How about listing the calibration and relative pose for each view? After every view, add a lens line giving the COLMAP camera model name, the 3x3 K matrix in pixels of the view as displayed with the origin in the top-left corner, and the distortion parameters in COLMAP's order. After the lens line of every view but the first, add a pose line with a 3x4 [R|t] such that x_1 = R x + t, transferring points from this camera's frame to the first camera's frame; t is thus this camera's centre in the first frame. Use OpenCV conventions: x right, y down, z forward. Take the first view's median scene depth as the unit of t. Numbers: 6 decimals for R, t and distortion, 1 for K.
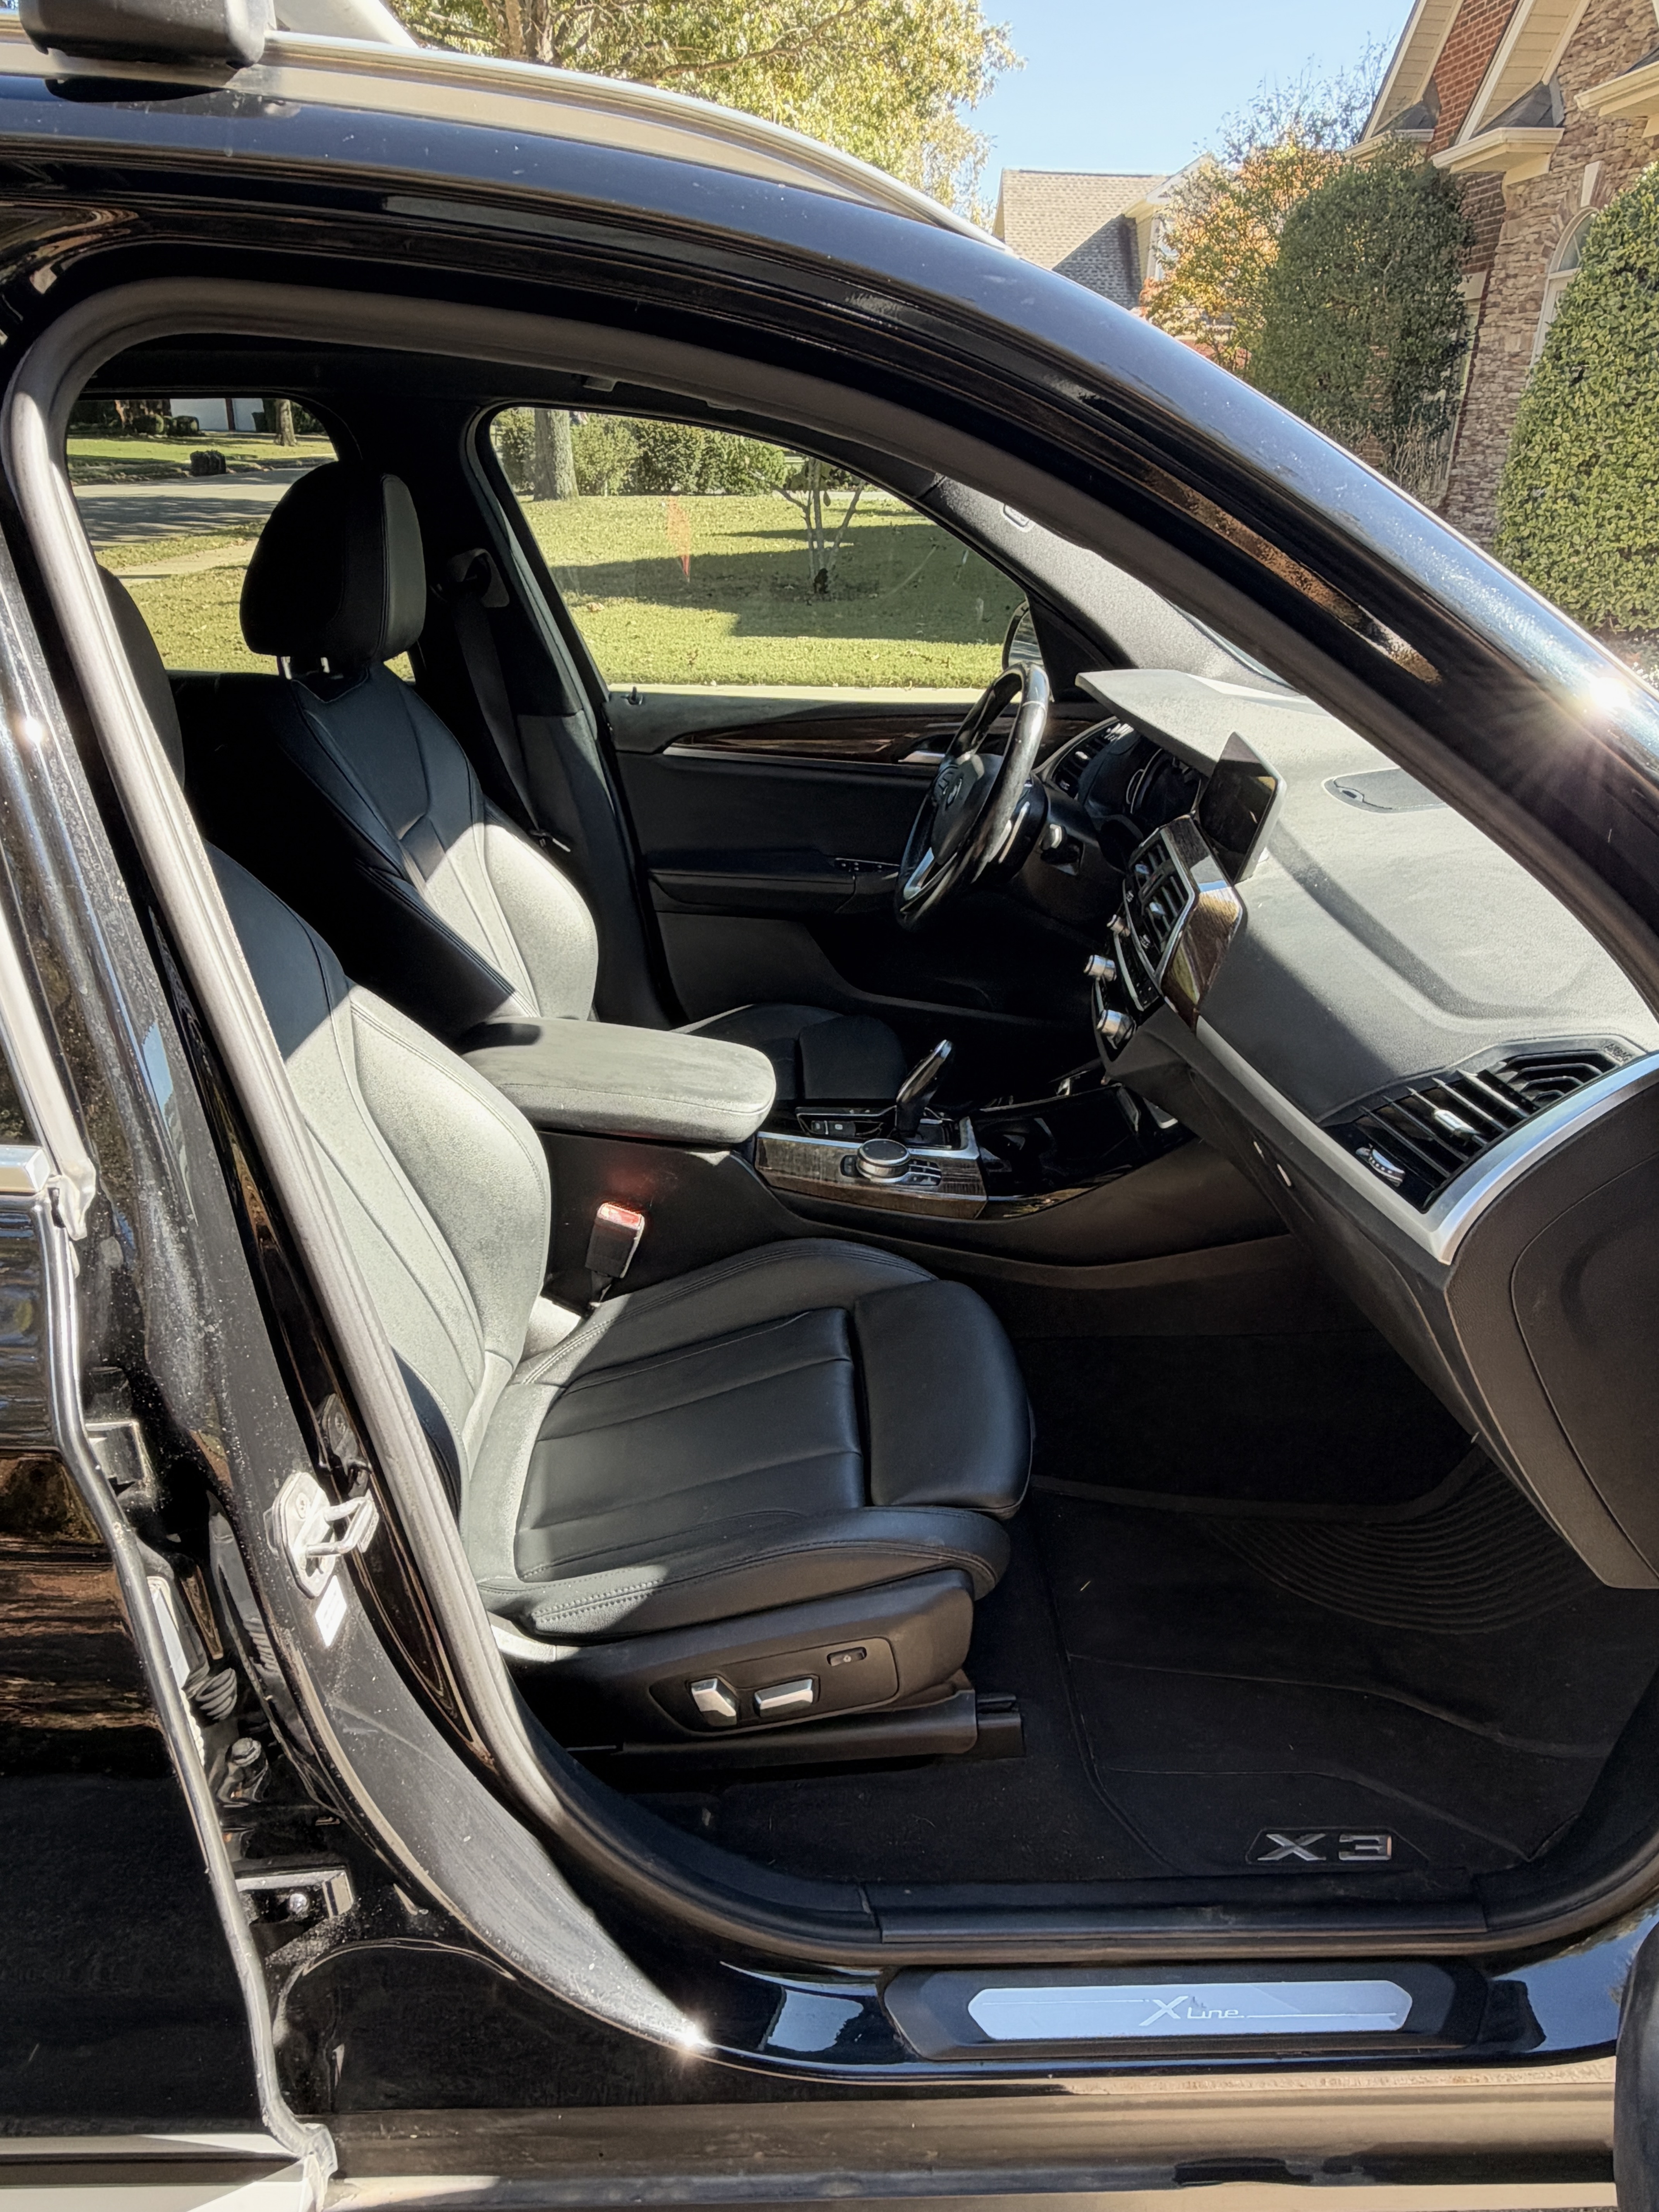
lens RADIAL K [[1472.2, 0, 829.9], [0, 1472.2, 1108.8], [0, 0, 1]] dist [-0.004492, 0.000106]
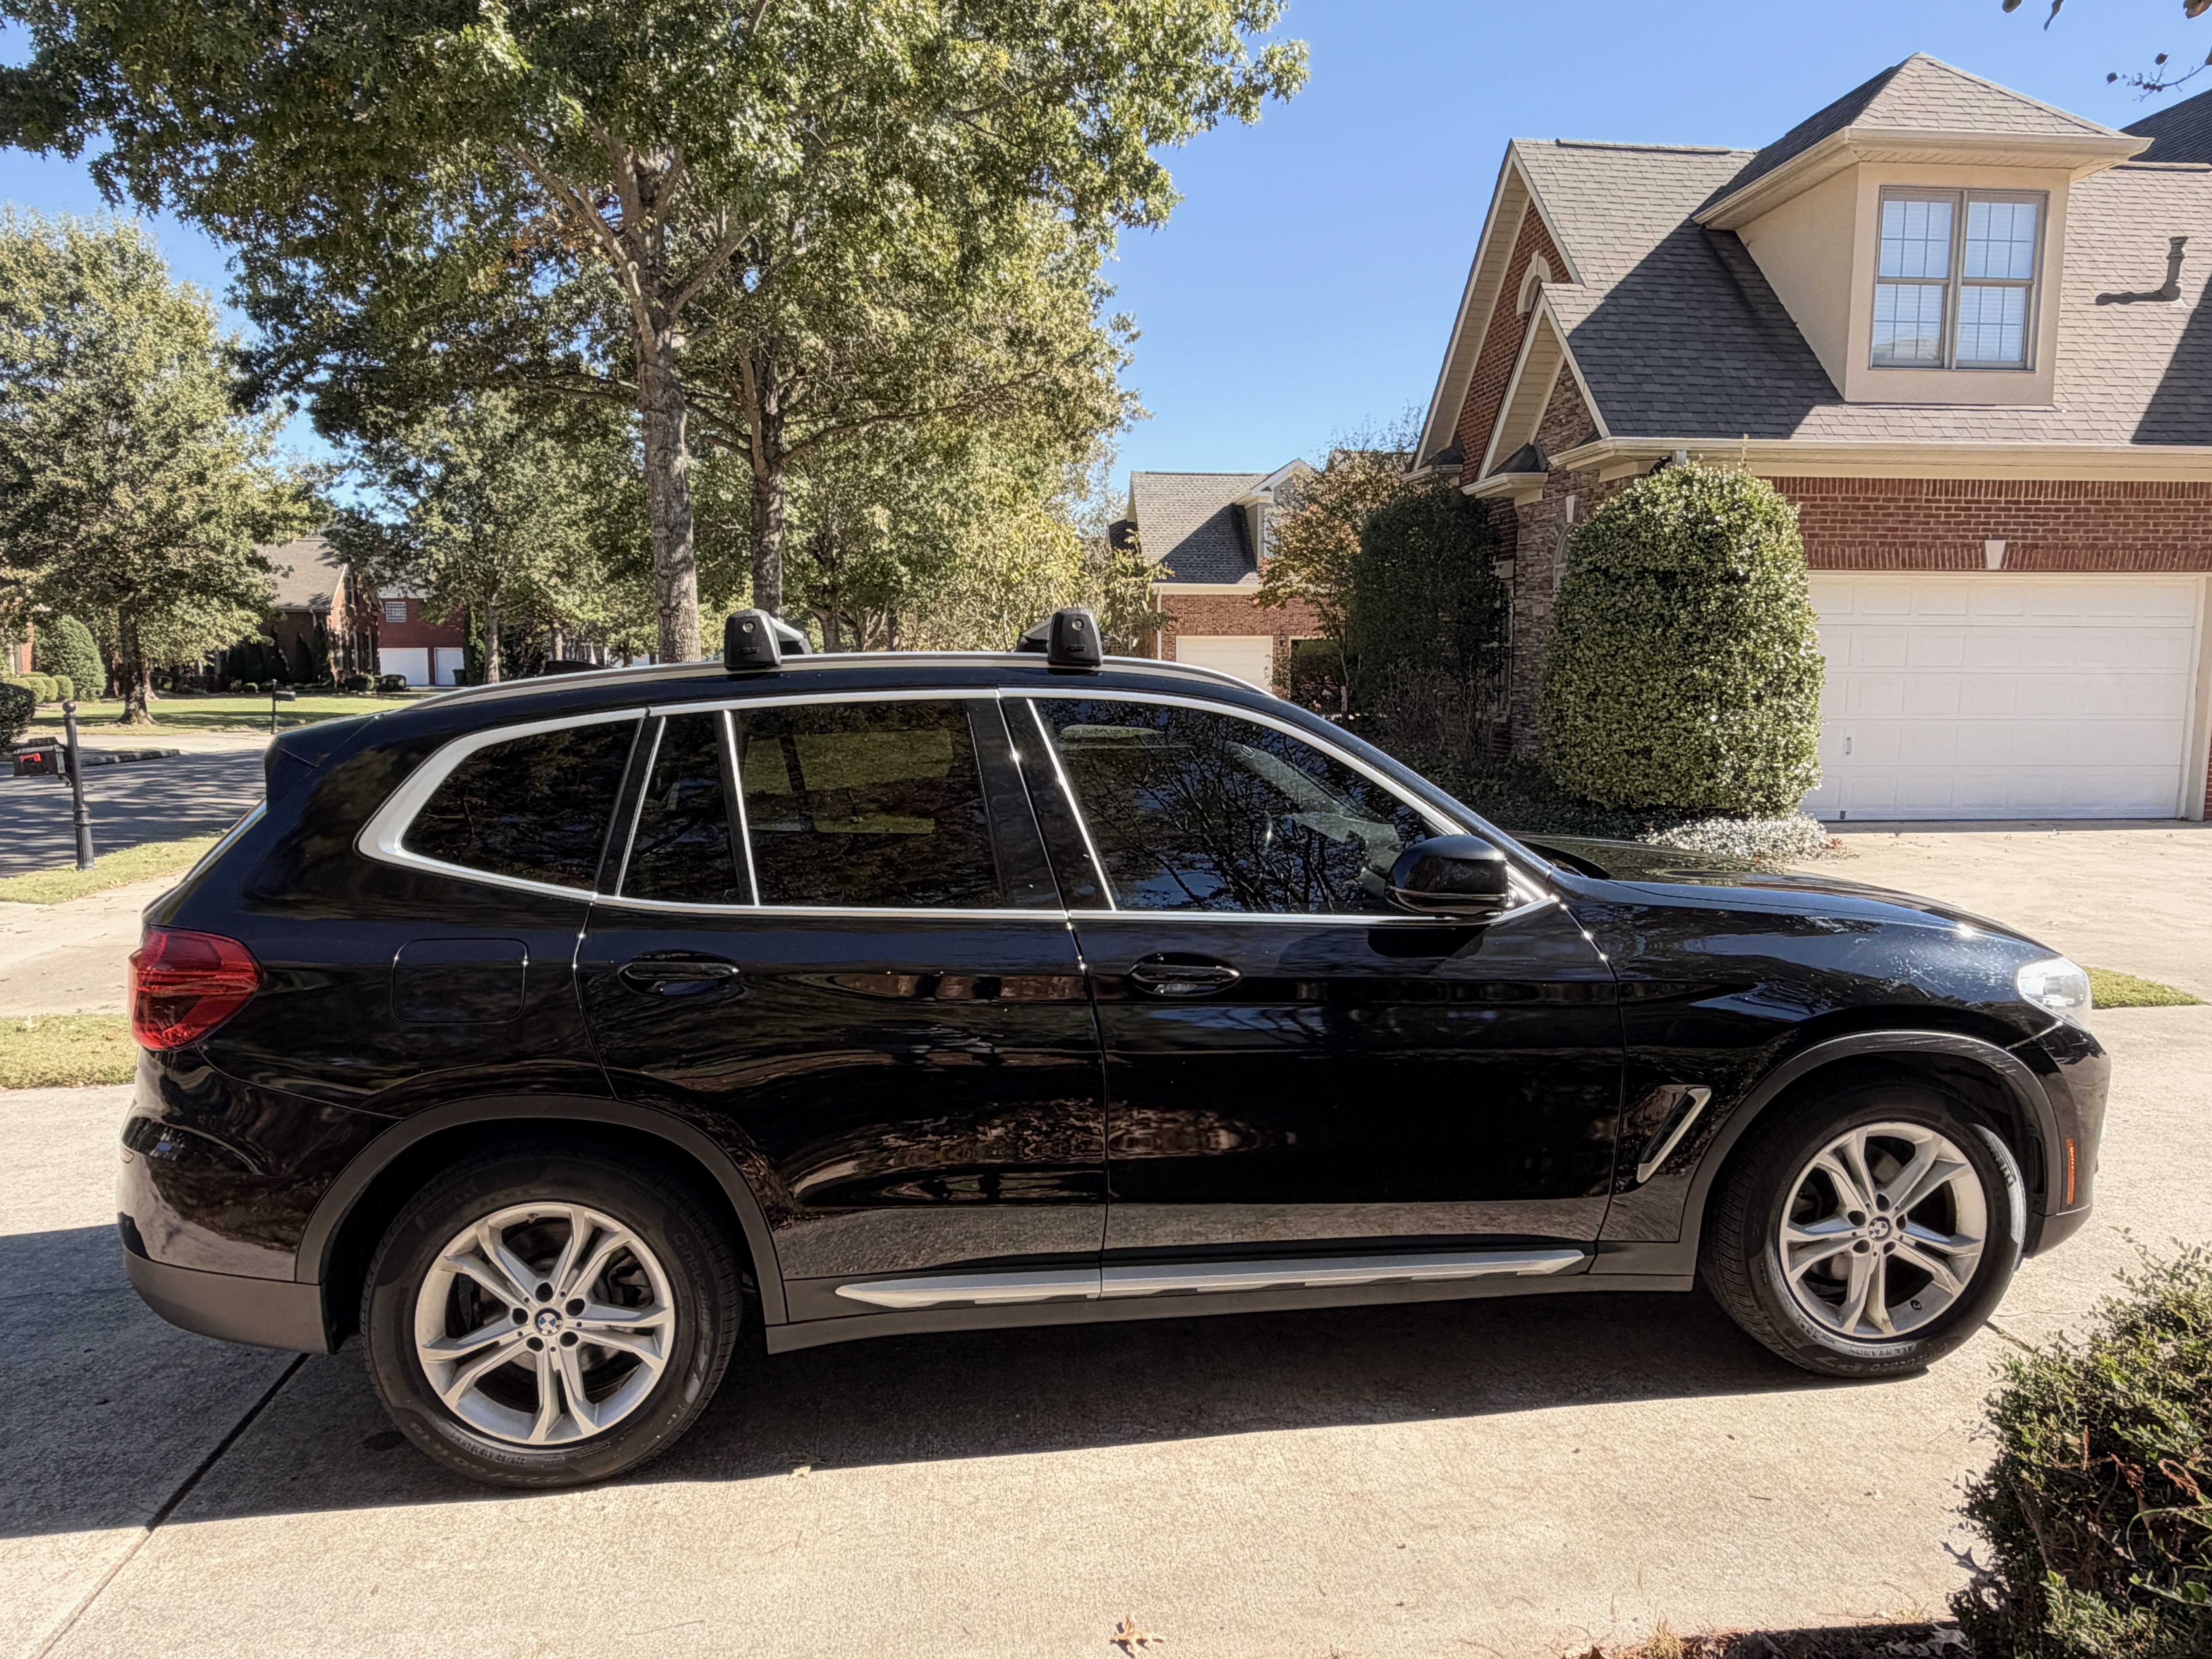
lens RADIAL K [[1472.2, 0, 1108.8], [0, 1472.2, 828.0], [0, 0, 1]] dist [-0.004492, 0.000106]
pose [[0.995873, -0.035829, 0.083385, -0.033728], [0.060446, 0.947188, -0.314931, 0.050165], [-0.067698, 0.318672, 0.945445, -0.133753]]
